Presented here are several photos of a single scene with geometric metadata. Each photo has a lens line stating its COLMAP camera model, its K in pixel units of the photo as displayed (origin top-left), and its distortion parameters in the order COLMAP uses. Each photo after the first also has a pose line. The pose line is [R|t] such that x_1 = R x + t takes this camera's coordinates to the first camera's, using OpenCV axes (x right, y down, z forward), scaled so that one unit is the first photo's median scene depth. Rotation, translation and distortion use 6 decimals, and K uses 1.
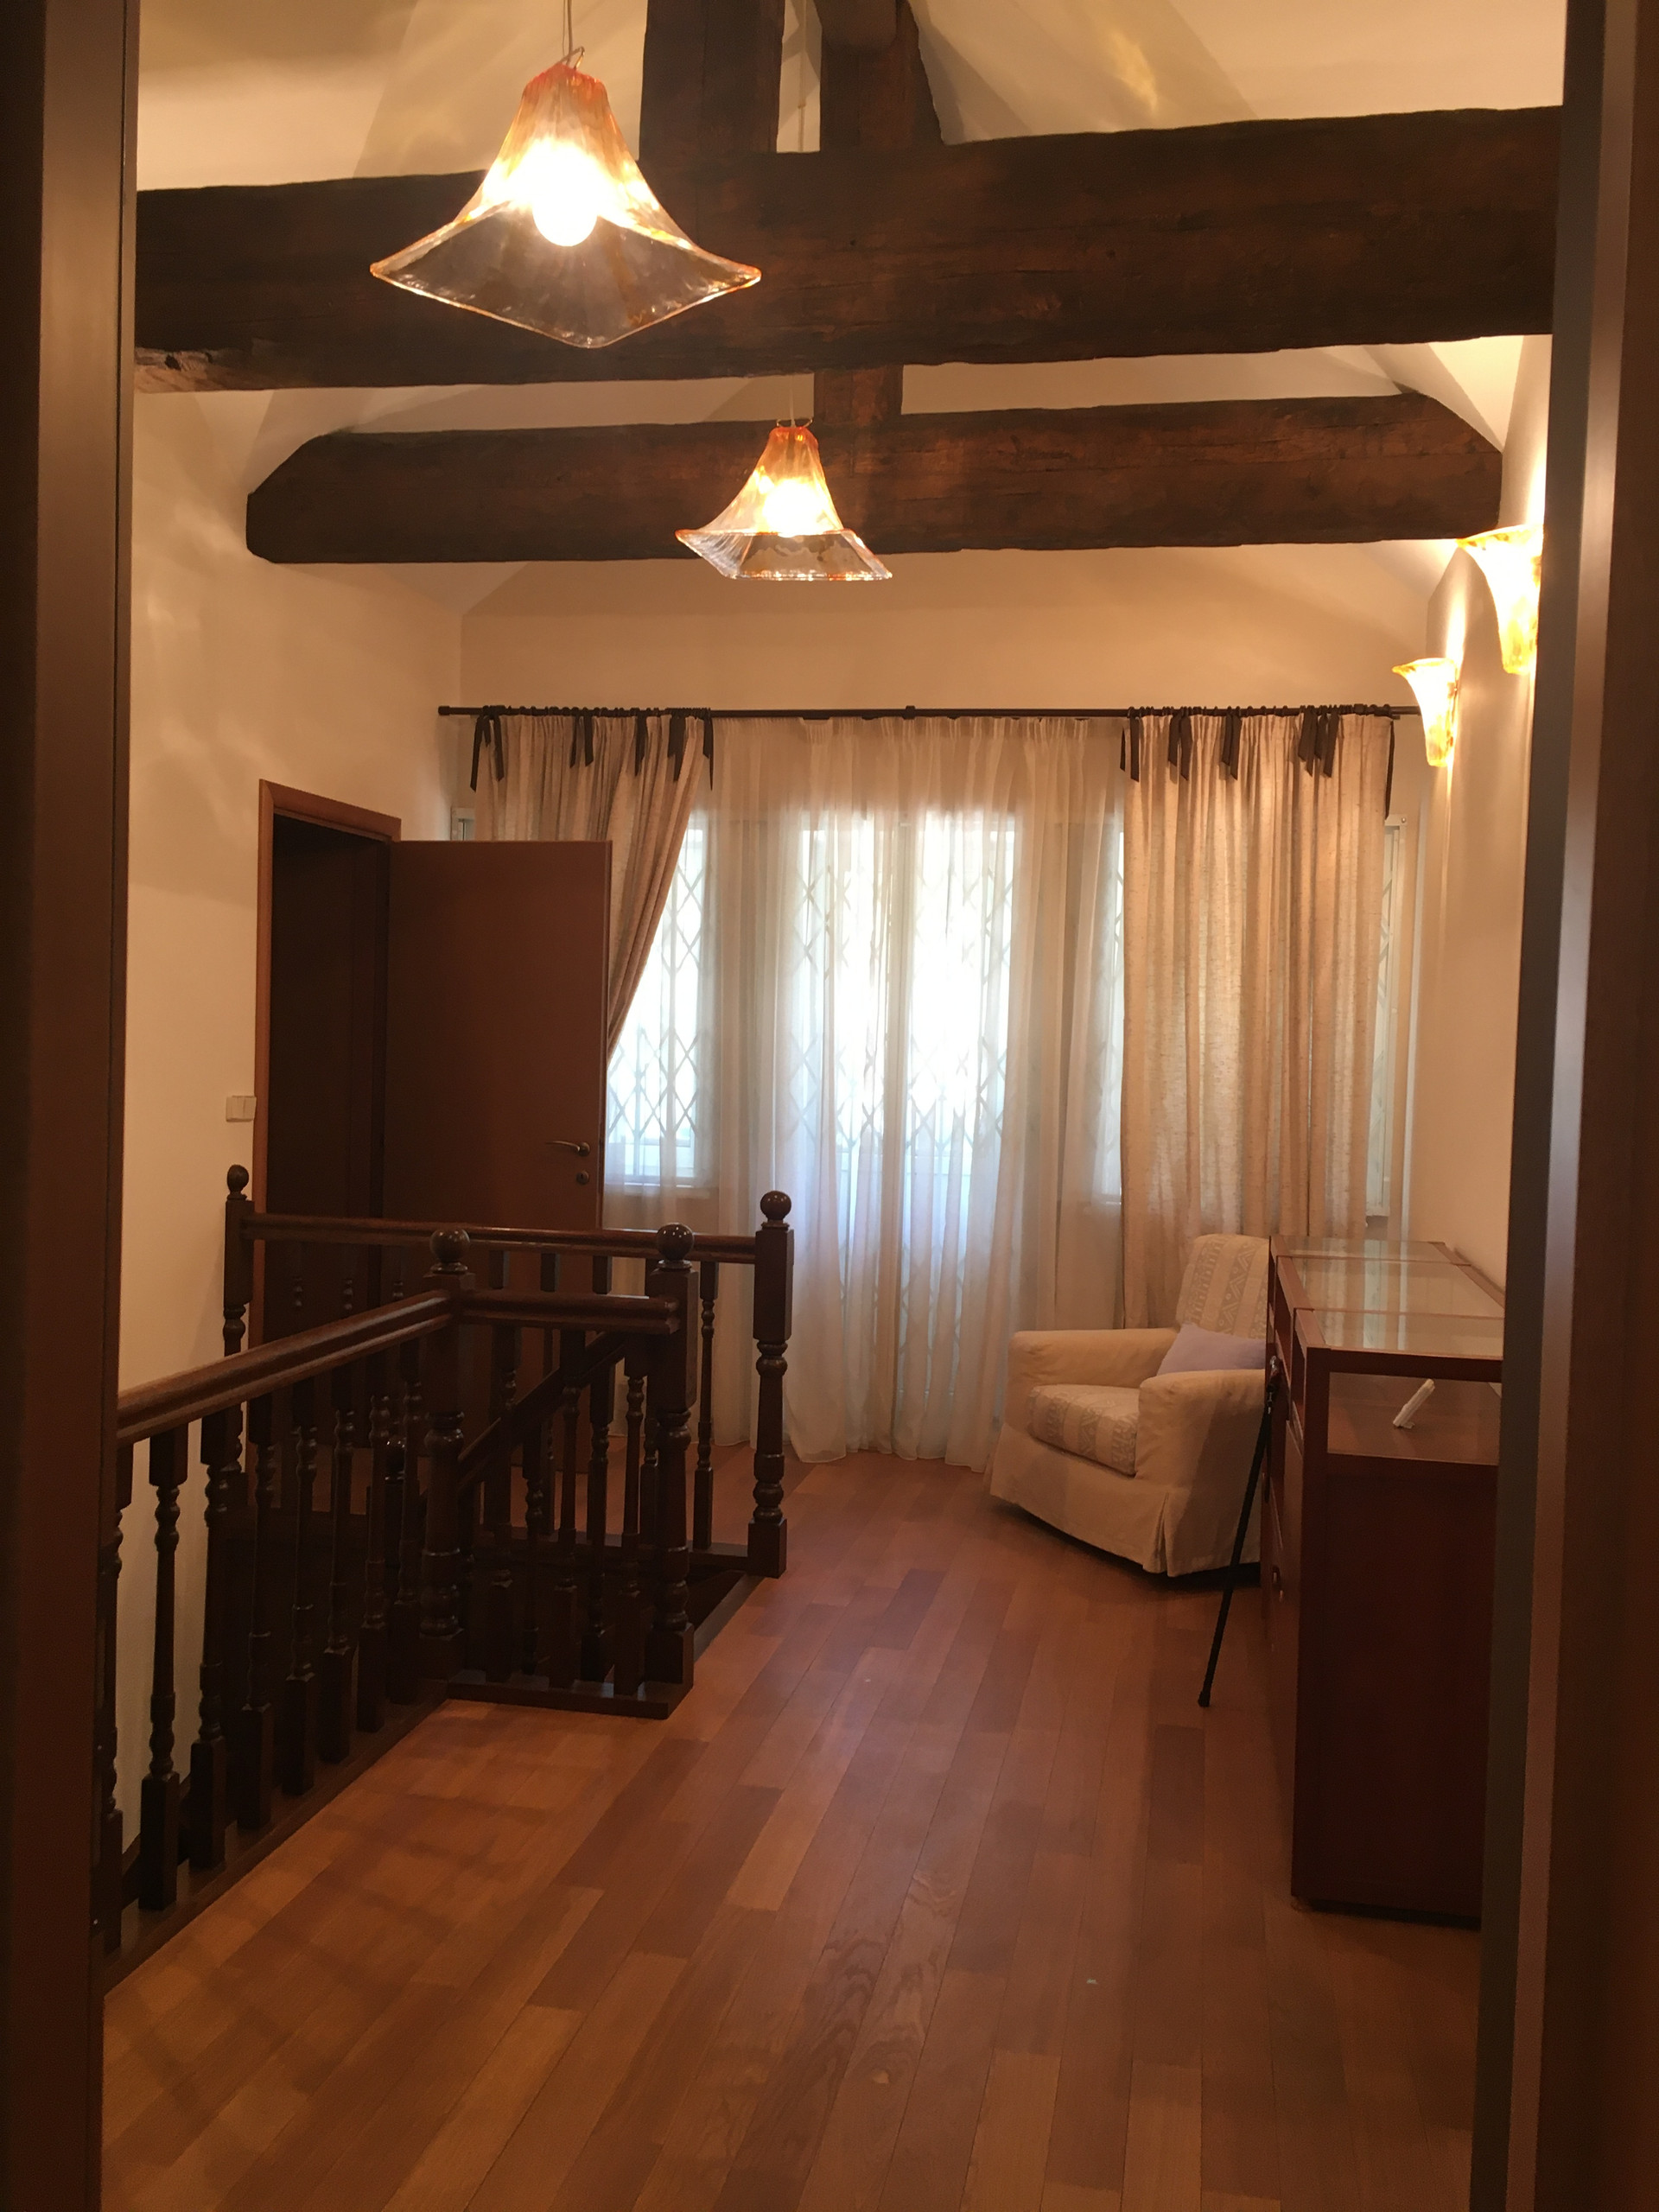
lens RADIAL K [[1874.2, 0, 833.2], [0, 1874.2, 1100.9], [0, 0, 1]] dist [0.077625, -0.096086]
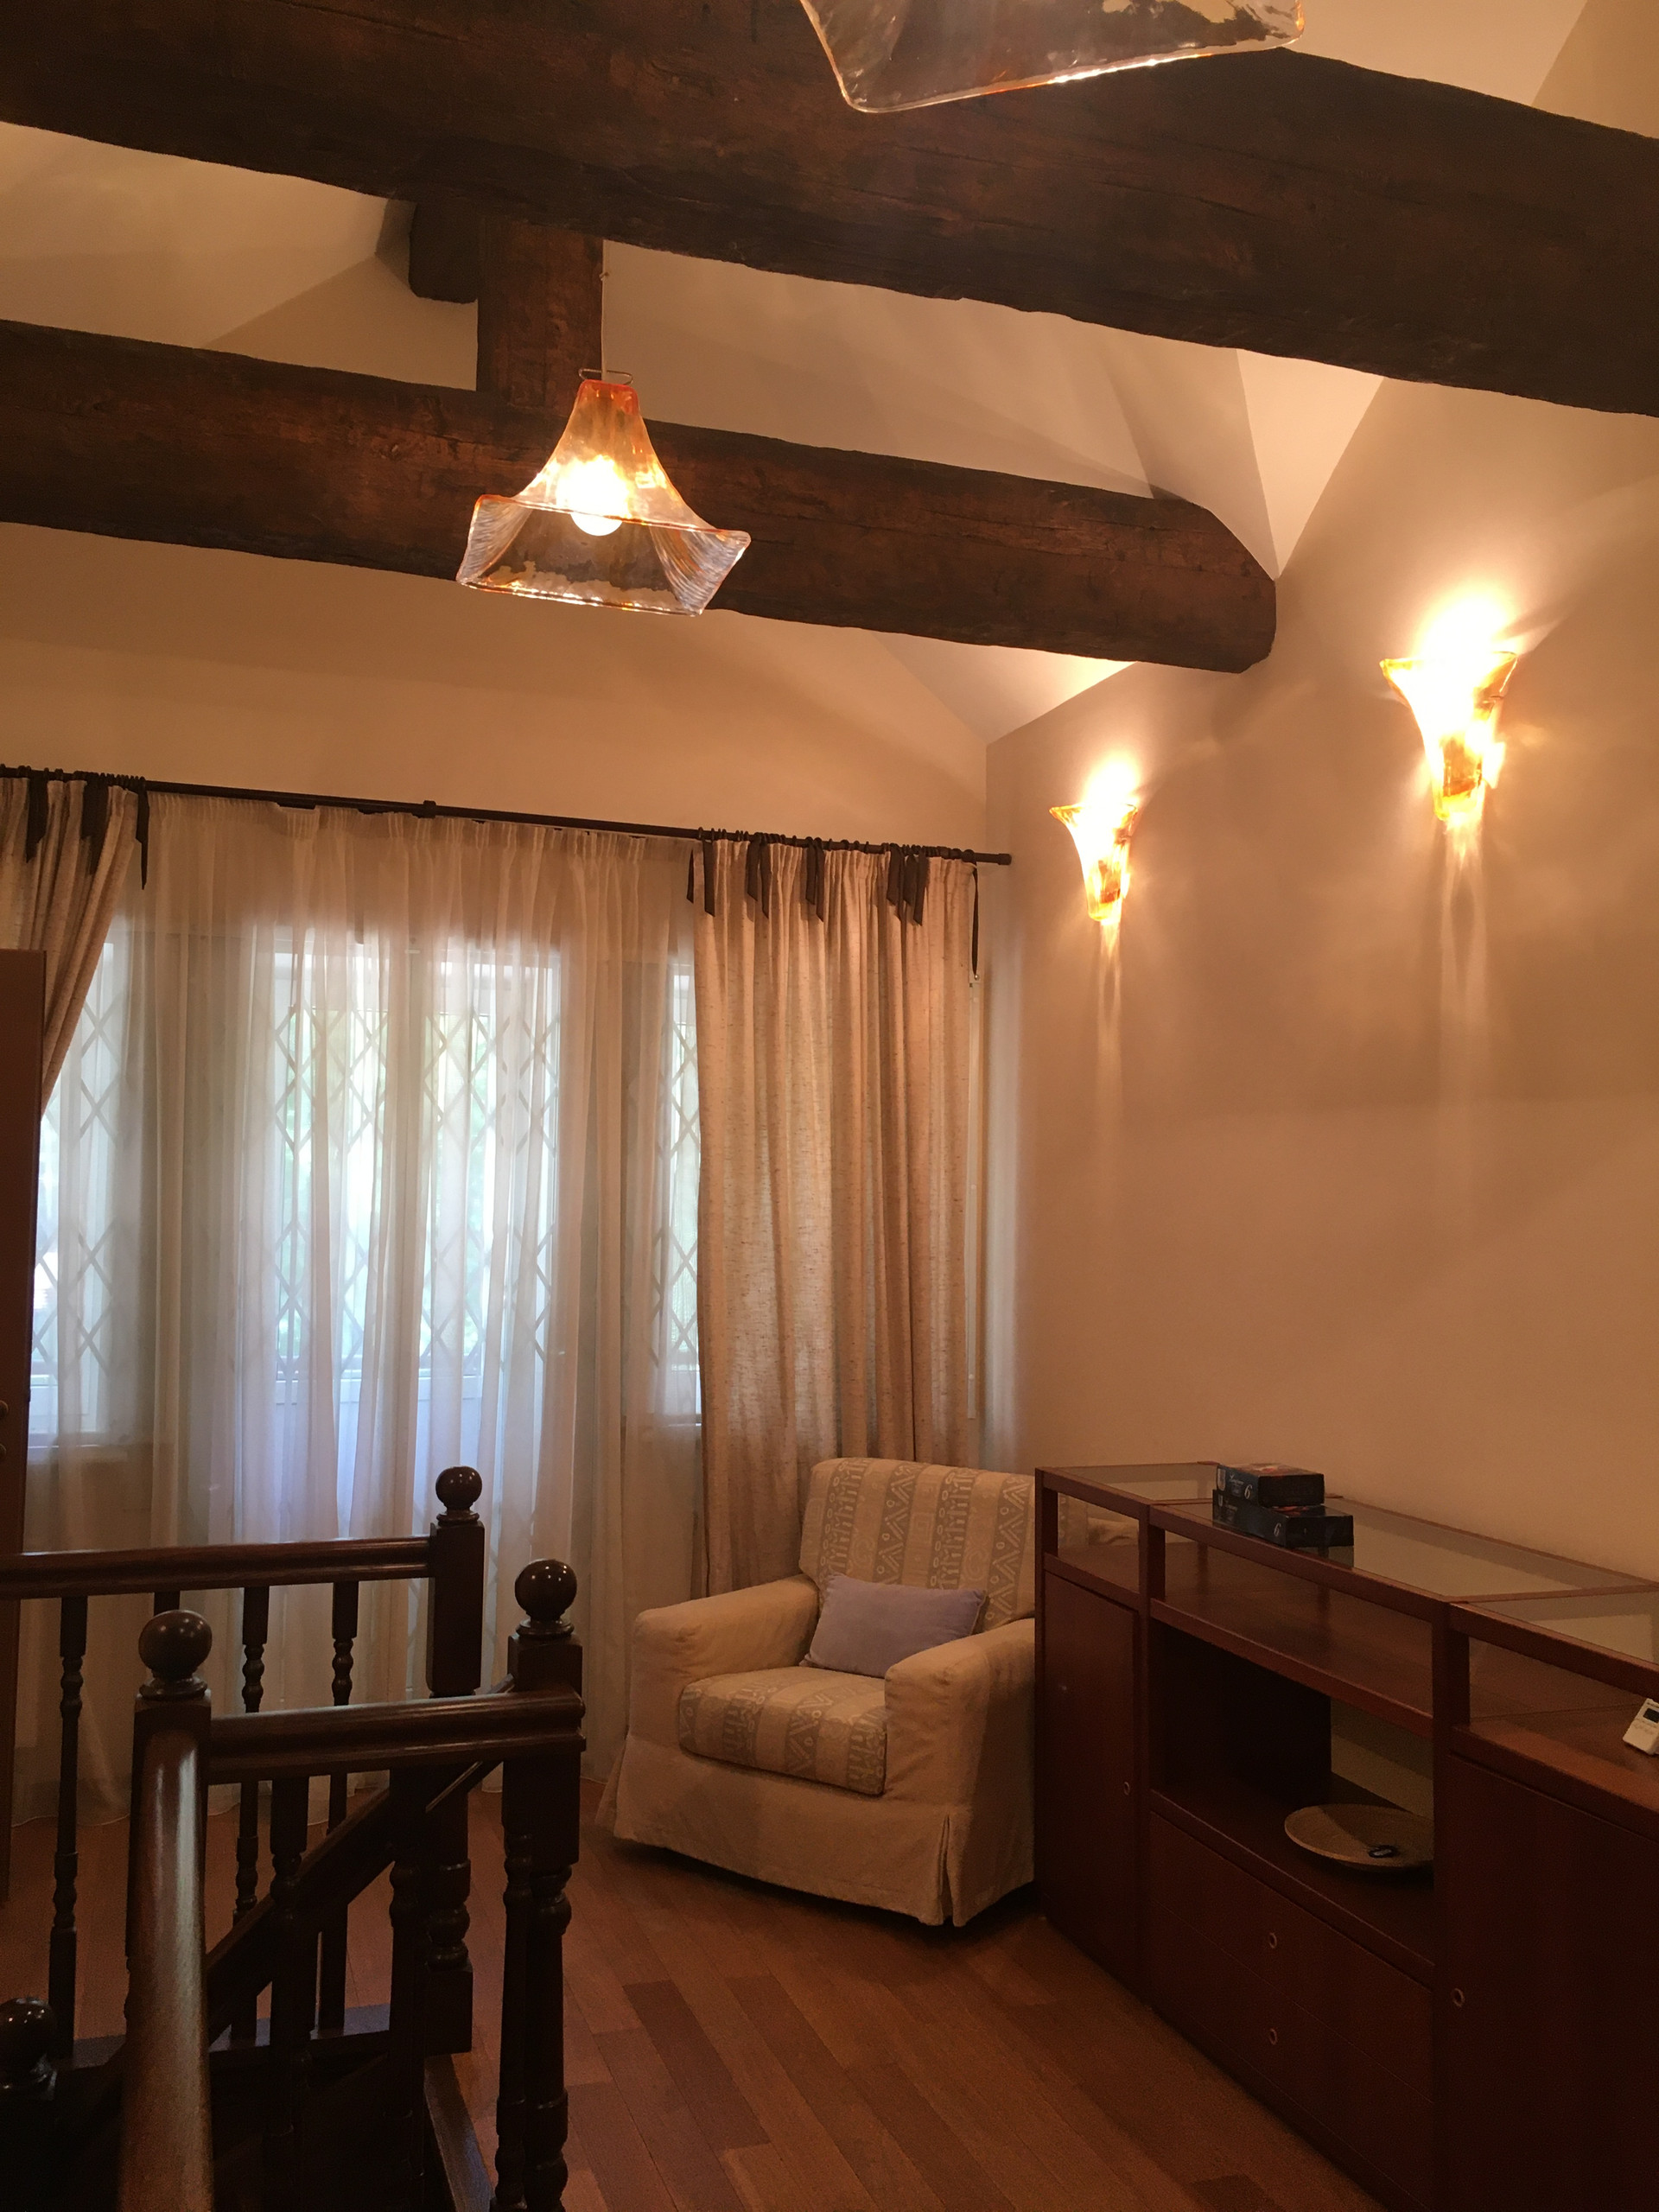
lens RADIAL K [[1874.2, 0, 828.7], [0, 1874.2, 1100.5], [0, 0, 1]] dist [0.077625, -0.096086]
pose [[0.865214, 0.012396, 0.501249, -0.213500], [0.027556, 0.997008, -0.072220, -0.026414], [-0.500644, 0.076298, 0.862284, 0.263959]]
